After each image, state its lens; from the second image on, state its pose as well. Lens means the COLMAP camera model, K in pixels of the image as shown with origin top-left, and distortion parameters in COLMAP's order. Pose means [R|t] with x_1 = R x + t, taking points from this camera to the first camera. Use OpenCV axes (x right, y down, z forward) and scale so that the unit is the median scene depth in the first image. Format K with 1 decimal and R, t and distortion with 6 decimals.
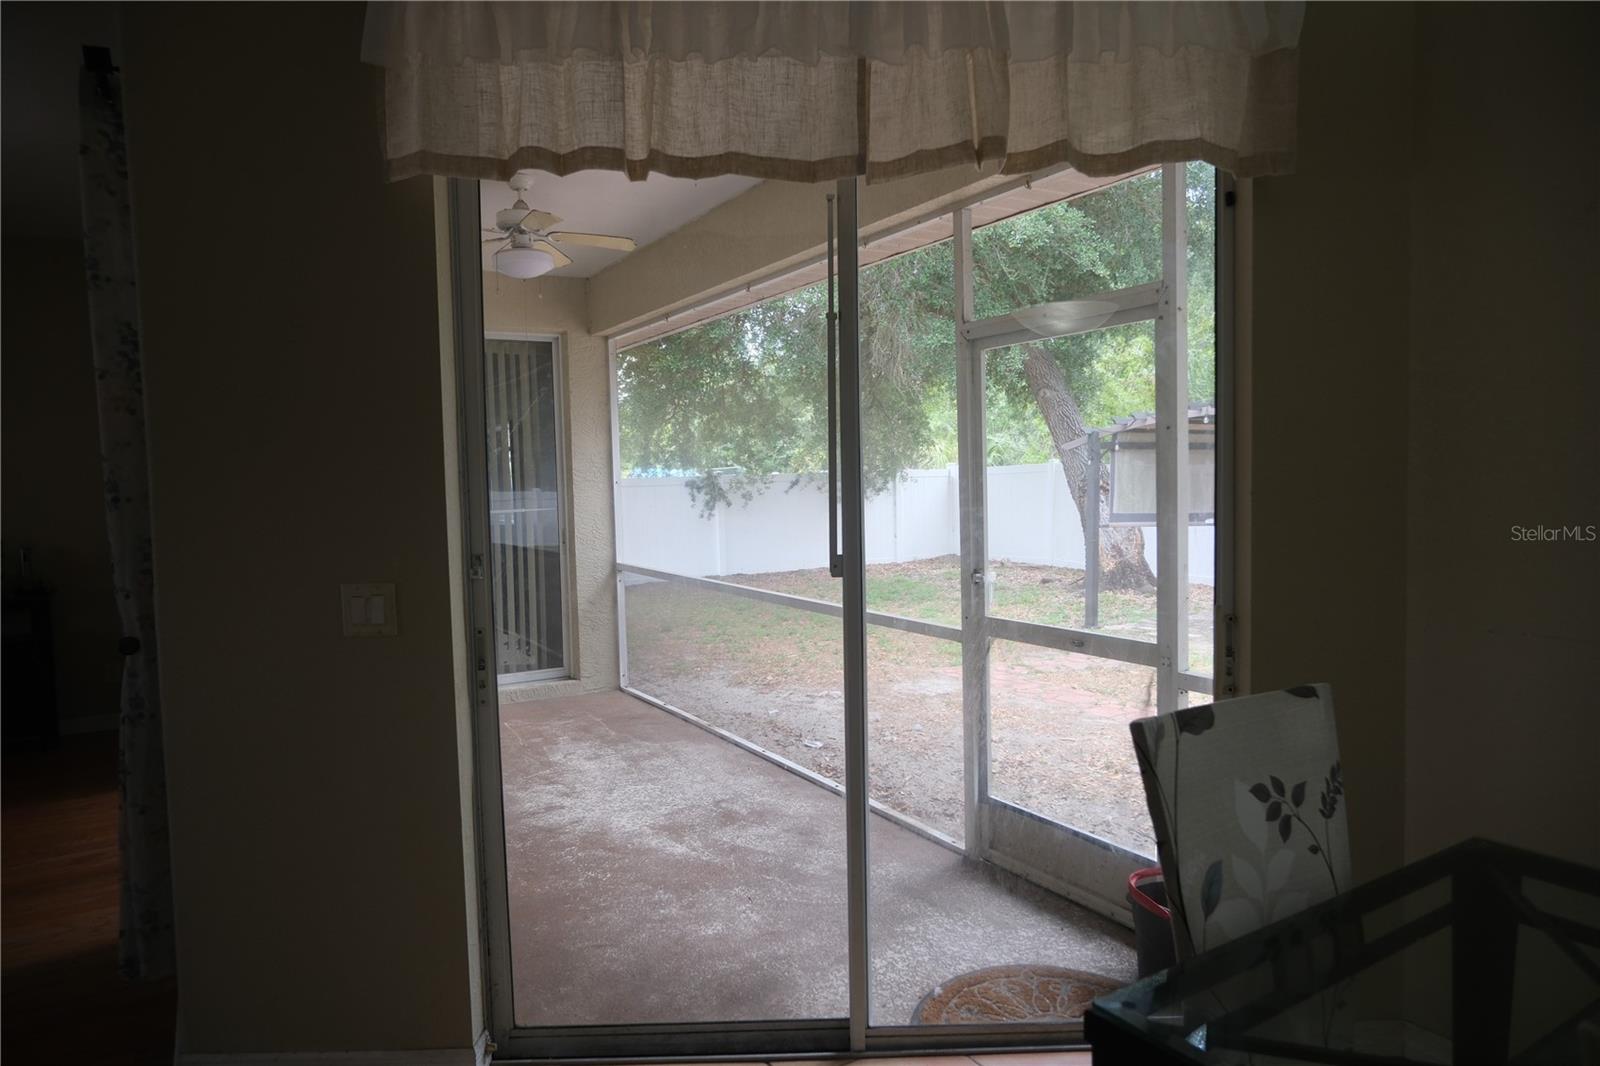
lens RADIAL K [[1000.0, 0, 807.1], [0, 1000.0, 535.4], [0, 0, 1]] dist [-0.018681, 0.008501]
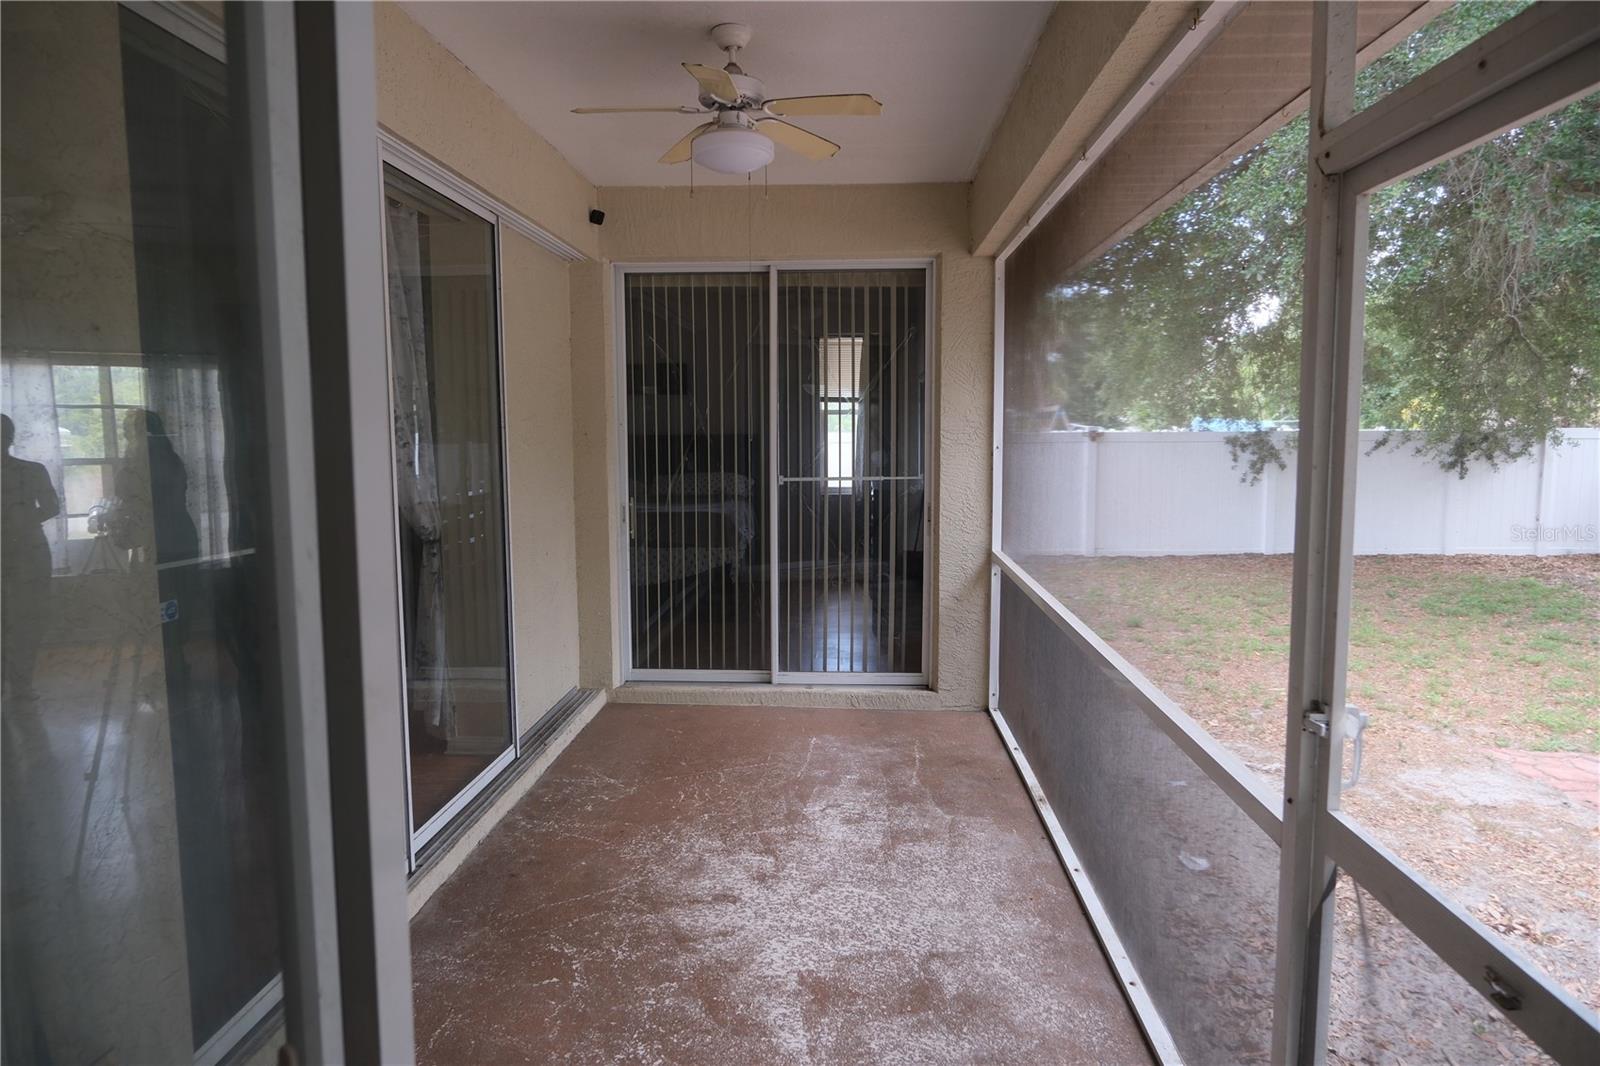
lens RADIAL K [[1000.0, 0, 807.1], [0, 1000.0, 535.4], [0, 0, 1]] dist [-0.018681, 0.008501]
pose [[0.830770, 0.079046, -0.550975, 0.148742], [-0.048445, 0.996377, 0.069900, -0.040566], [0.554504, -0.031379, 0.831589, 0.345615]]
